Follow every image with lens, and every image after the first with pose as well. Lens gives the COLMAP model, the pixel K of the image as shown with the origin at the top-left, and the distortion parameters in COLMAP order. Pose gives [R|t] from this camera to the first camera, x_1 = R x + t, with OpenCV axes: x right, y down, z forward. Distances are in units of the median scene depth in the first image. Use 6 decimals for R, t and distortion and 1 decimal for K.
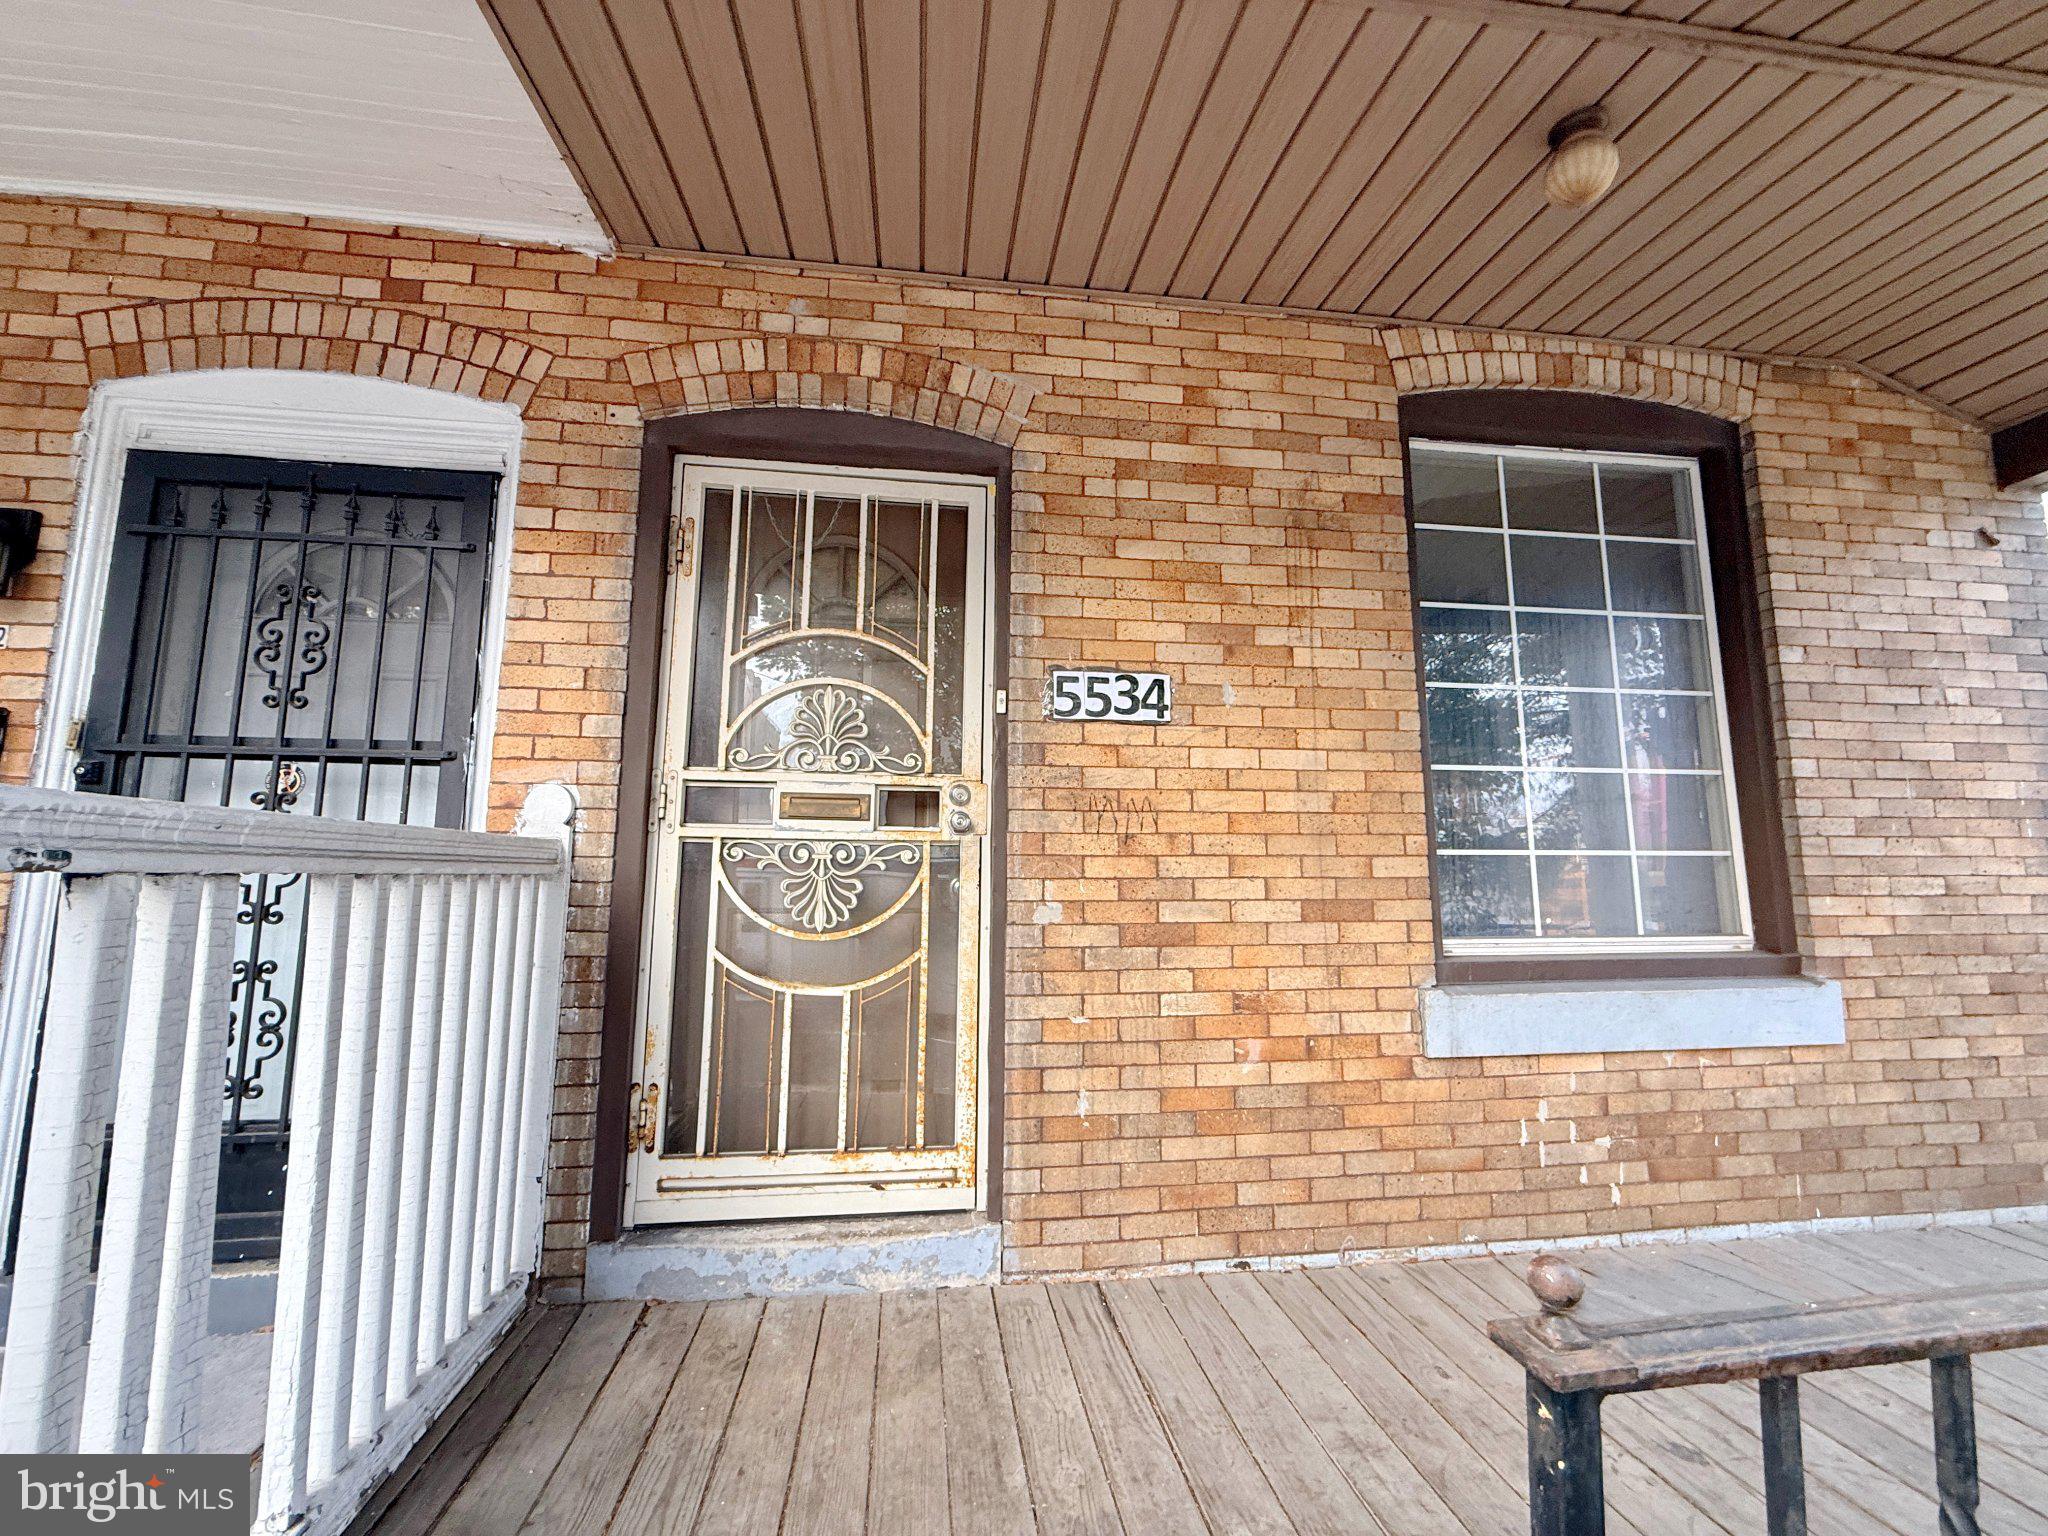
lens RADIAL K [[811.7, 0, 1018.0], [0, 811.7, 763.3], [0, 0, 1]] dist [0.000870, -0.000643]
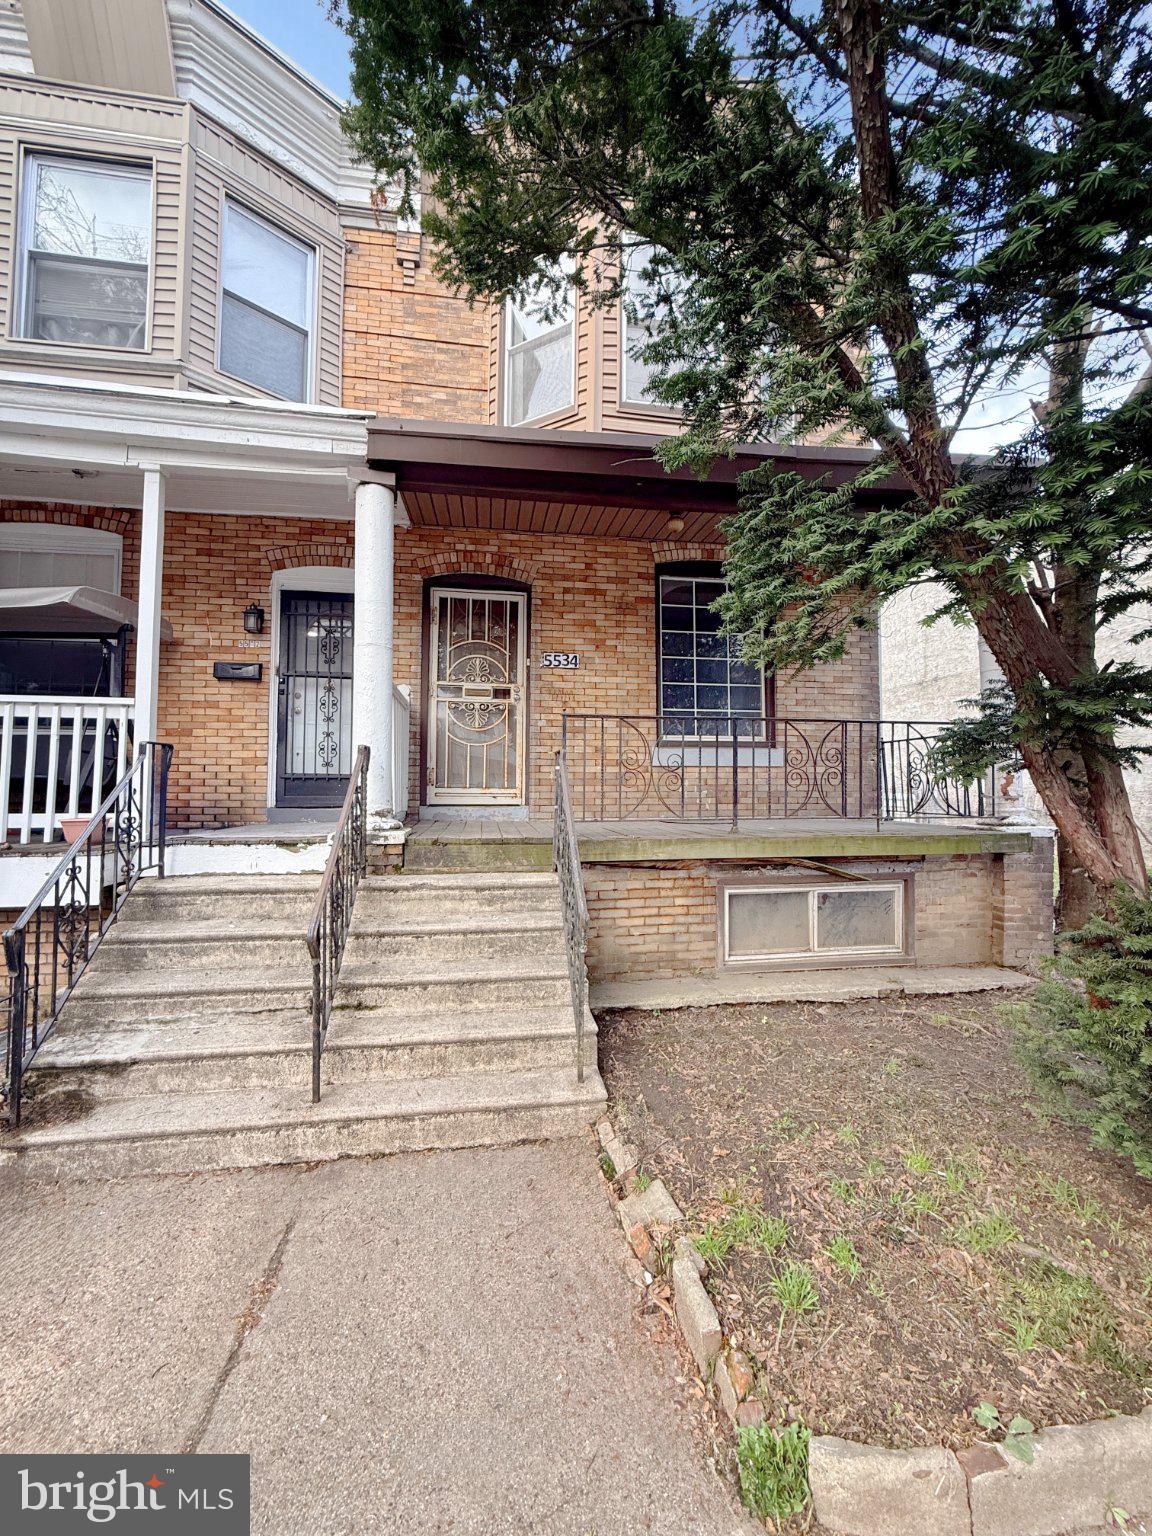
lens RADIAL K [[608.8, 0, 580.7], [0, 608.8, 757.5], [0, 0, 1]] dist [0.000870, -0.000643]
pose [[0.999688, -0.001154, 0.024939, 0.133414], [-0.001060, 0.996070, 0.088566, 0.095655], [-0.024943, -0.088565, 0.995758, -1.571635]]
